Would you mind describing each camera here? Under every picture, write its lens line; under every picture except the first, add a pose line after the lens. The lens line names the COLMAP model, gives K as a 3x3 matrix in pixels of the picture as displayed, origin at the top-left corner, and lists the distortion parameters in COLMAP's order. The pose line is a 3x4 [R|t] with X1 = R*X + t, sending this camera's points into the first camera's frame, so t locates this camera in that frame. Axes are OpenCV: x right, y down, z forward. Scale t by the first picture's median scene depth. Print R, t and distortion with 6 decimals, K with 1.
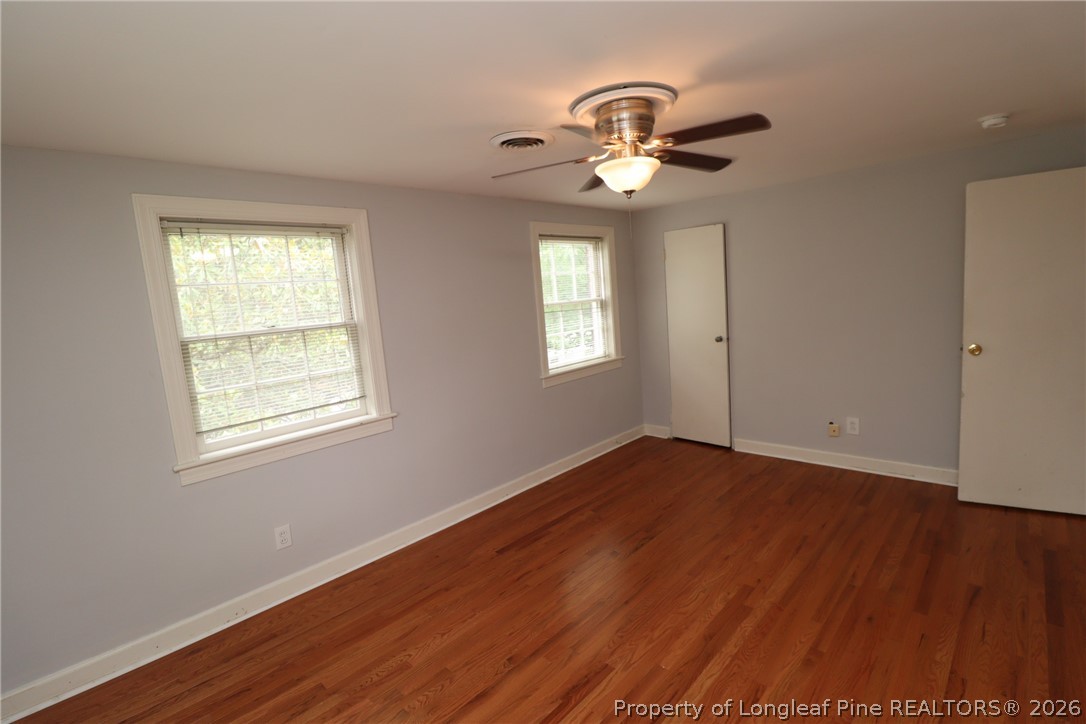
lens RADIAL K [[497.4, 0, 561.6], [0, 497.4, 359.4], [0, 0, 1]] dist [-0.013324, -0.001004]
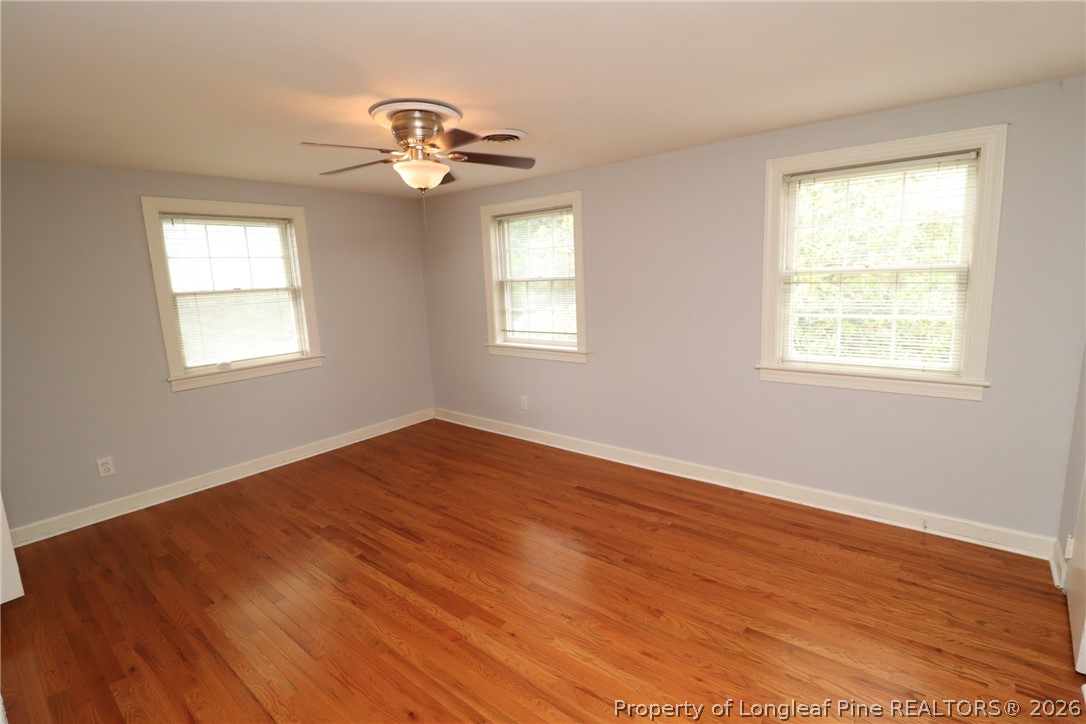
lens RADIAL K [[507.6, 0, 555.7], [0, 507.6, 359.4], [0, 0, 1]] dist [-0.000723, -0.000739]
pose [[0.080563, 0.240097, -0.967400, 1.182154], [-0.098346, 0.967734, 0.231990, -0.213211], [0.991886, 0.076450, 0.101576, 1.010501]]
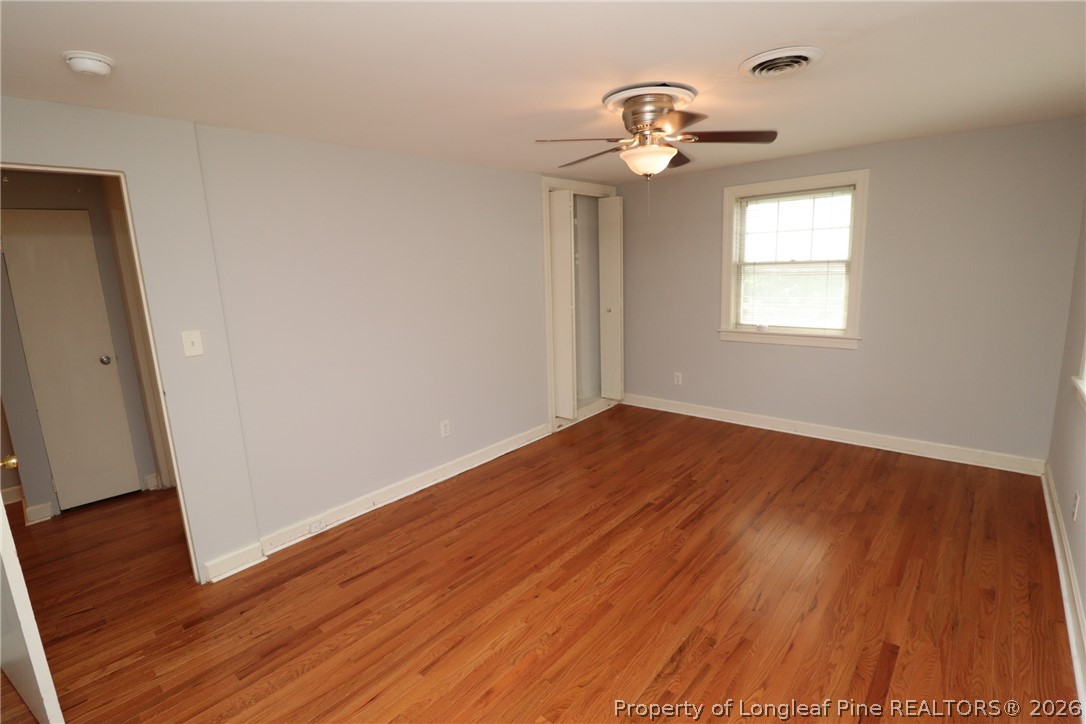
lens RADIAL K [[507.6, 0, 555.7], [0, 507.6, 359.4], [0, 0, 1]] dist [-0.000723, -0.000739]
pose [[-0.992867, 0.118373, -0.014245, 0.347030], [0.107737, 0.941932, 0.318052, -0.276573], [0.051067, 0.314249, -0.947966, 1.861422]]
